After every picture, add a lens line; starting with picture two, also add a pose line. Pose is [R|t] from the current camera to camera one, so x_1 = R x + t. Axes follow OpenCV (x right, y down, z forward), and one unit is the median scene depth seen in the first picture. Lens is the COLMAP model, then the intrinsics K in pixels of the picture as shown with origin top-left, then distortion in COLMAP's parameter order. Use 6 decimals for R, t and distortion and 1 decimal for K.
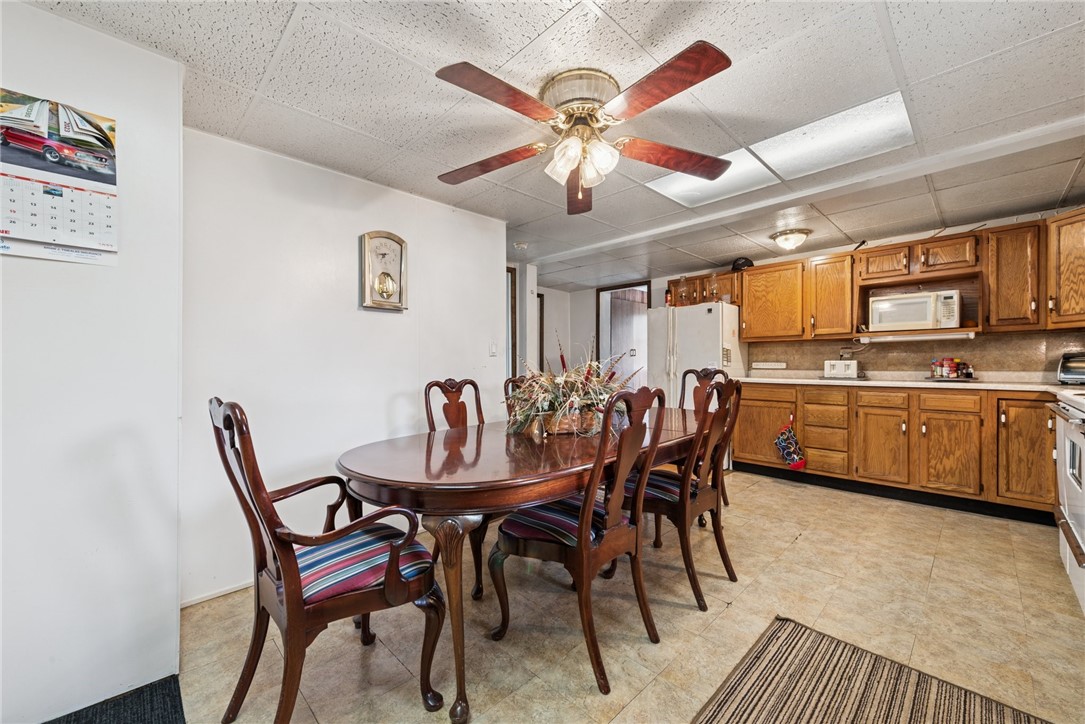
lens RADIAL K [[425.5, 0, 541.2], [0, 425.5, 367.2], [0, 0, 1]] dist [-0.000885, -0.000109]
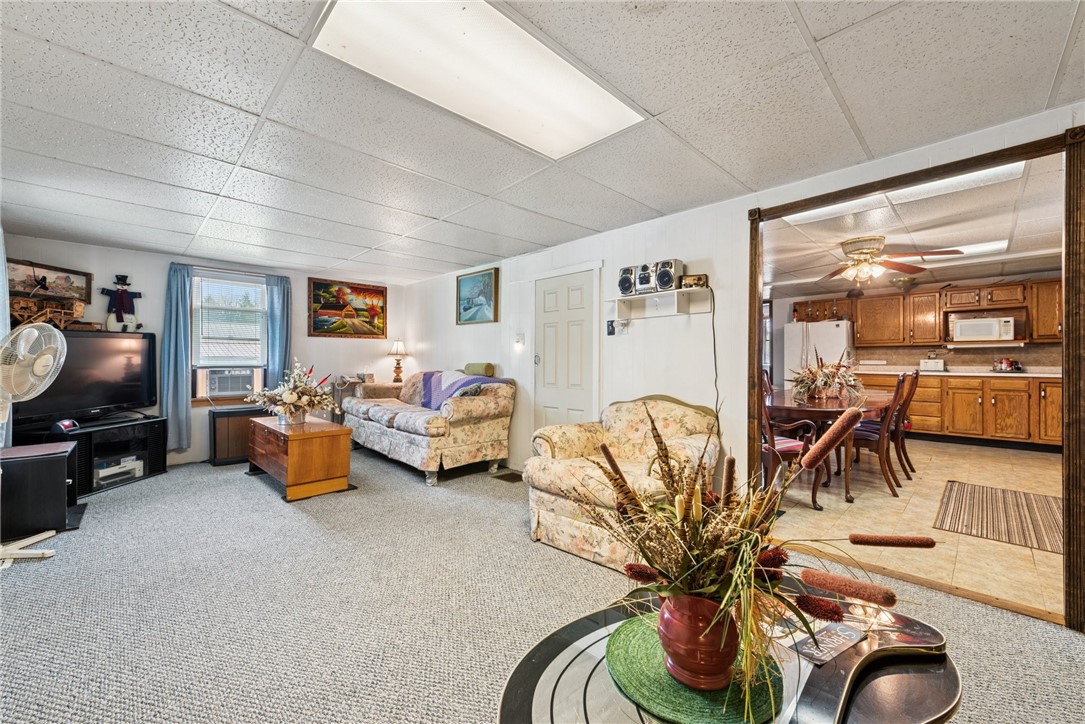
lens RADIAL K [[425.5, 0, 543.4], [0, 425.5, 358.8], [0, 0, 1]] dist [-0.000885, -0.000109]
pose [[0.999898, 0.005406, -0.013248, -0.816822], [-0.005580, 0.999898, -0.013112, 0.012229], [0.013176, 0.013184, 0.999826, -0.670028]]
